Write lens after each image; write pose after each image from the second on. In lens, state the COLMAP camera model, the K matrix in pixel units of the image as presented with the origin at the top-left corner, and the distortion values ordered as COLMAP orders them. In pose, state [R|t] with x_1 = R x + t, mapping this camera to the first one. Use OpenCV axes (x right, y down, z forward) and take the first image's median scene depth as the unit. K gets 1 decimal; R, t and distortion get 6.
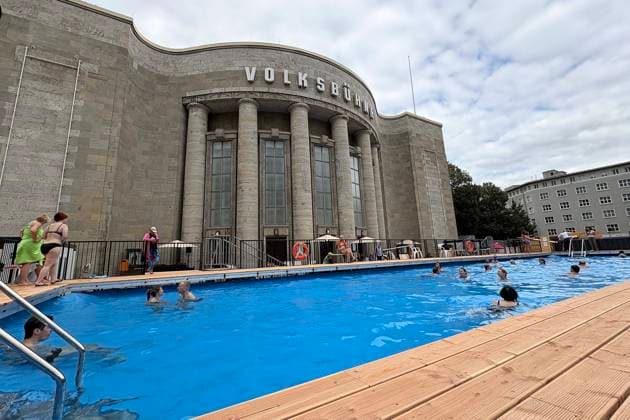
lens RADIAL K [[269.6, 0, 307.8], [0, 269.6, 200.0], [0, 0, 1]] dist [0.000738, -0.000275]
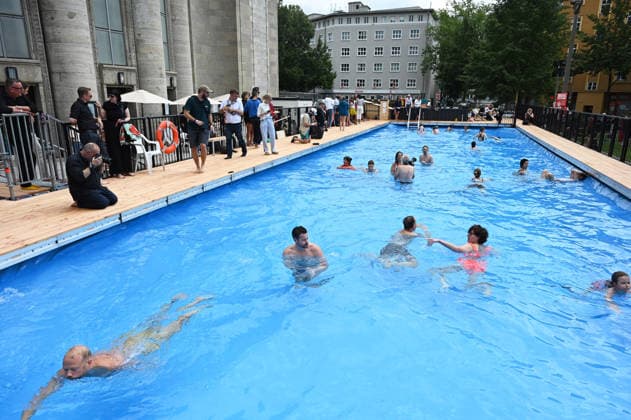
lens RADIAL K [[418.6, 0, 317.1], [0, 418.6, 209.1], [0, 0, 1]] dist [0.002297, -0.000794]
pose [[0.753089, -0.130988, 0.644747, -0.195206], [-0.168524, 0.908881, 0.381491, -0.026638], [-0.635969, -0.395952, 0.662393, 0.114969]]
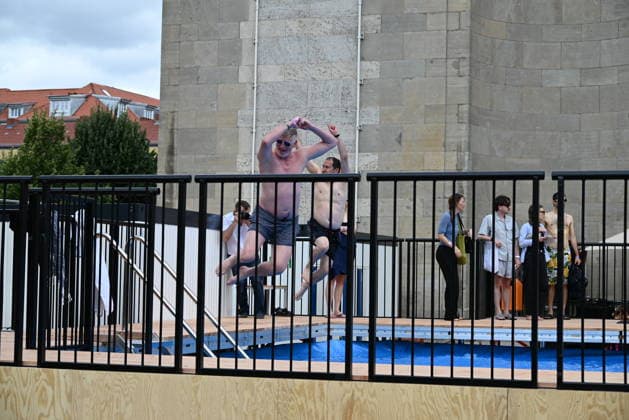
lens RADIAL K [[1284.9, 0, 314.5], [0, 1284.9, 210.0], [0, 0, 1]] dist [0.020036, 0.017772]
pose [[0.666013, 0.008431, -0.745893, 0.295213], [0.107442, 0.988425, 0.107107, -0.054370], [0.738162, -0.151475, 0.657398, -0.199512]]
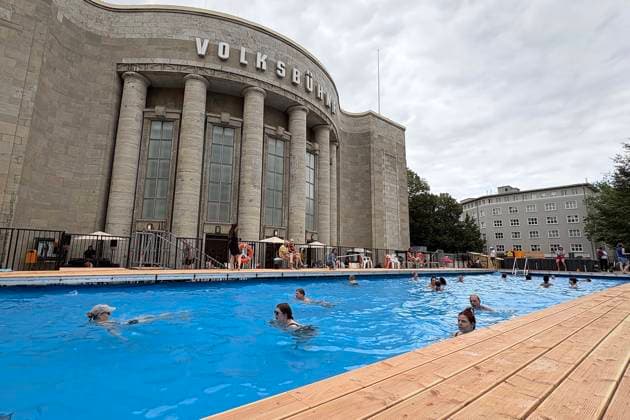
lens RADIAL K [[299.1, 0, 288.5], [0, 299.1, 206.7], [0, 0, 1]] dist [-0.000312, 0.000022]
pose [[0.990596, 0.079286, 0.111501, -0.002559], [-0.083134, 0.996078, 0.030283, -0.006451], [-0.108662, -0.039268, 0.993303, -0.006552]]
